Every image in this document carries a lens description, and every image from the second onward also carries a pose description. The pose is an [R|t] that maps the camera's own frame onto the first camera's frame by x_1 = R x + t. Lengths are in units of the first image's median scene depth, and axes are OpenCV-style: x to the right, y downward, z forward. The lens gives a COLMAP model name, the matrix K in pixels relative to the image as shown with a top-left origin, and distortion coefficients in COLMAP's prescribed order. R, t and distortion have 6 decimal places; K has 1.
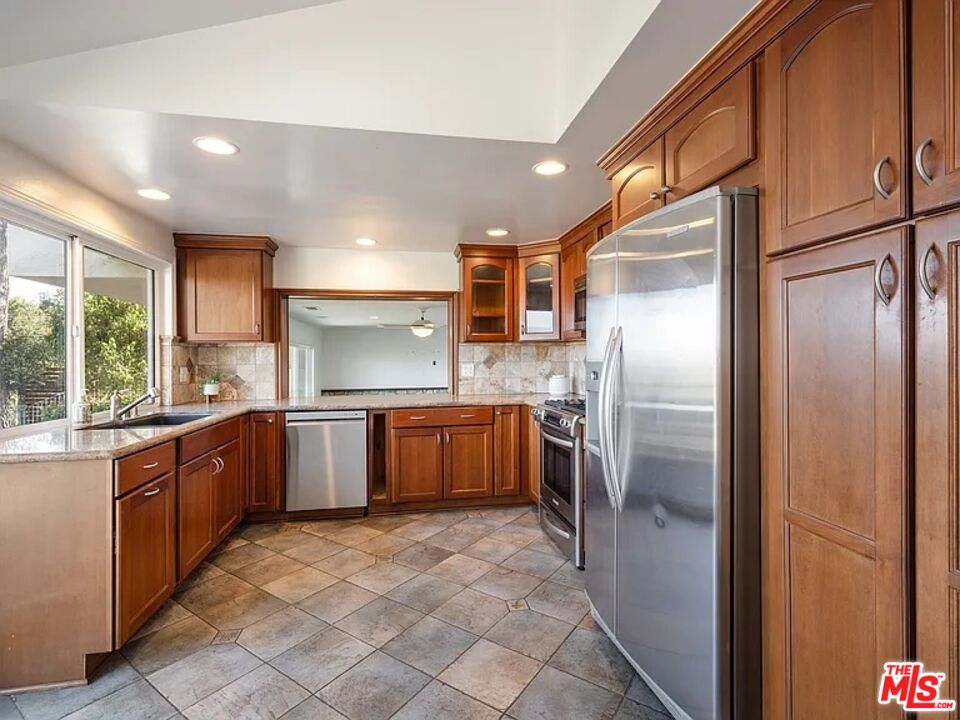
lens RADIAL K [[458.7, 0, 484.4], [0, 458.7, 357.4], [0, 0, 1]] dist [0.004573, -0.000828]
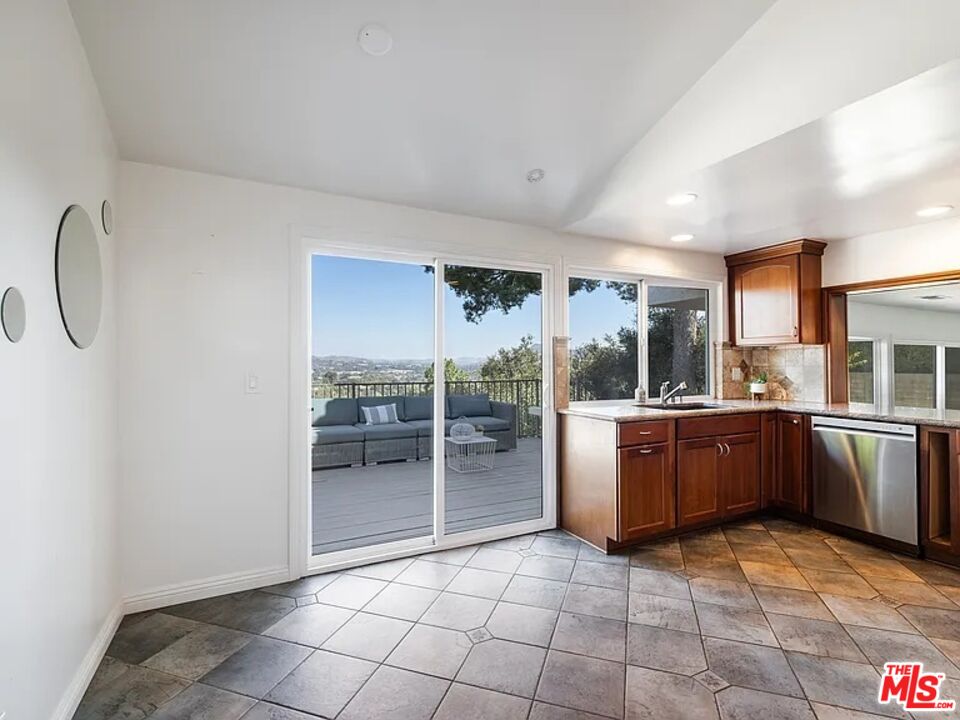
lens RADIAL K [[458.7, 0, 478.6], [0, 458.7, 360.3], [0, 0, 1]] dist [0.004573, -0.000828]
pose [[0.275426, 0.002781, -0.961318, 0.318595], [0.000251, 0.999996, 0.002964, -0.001072], [0.961322, -0.001058, 0.275425, 0.047282]]
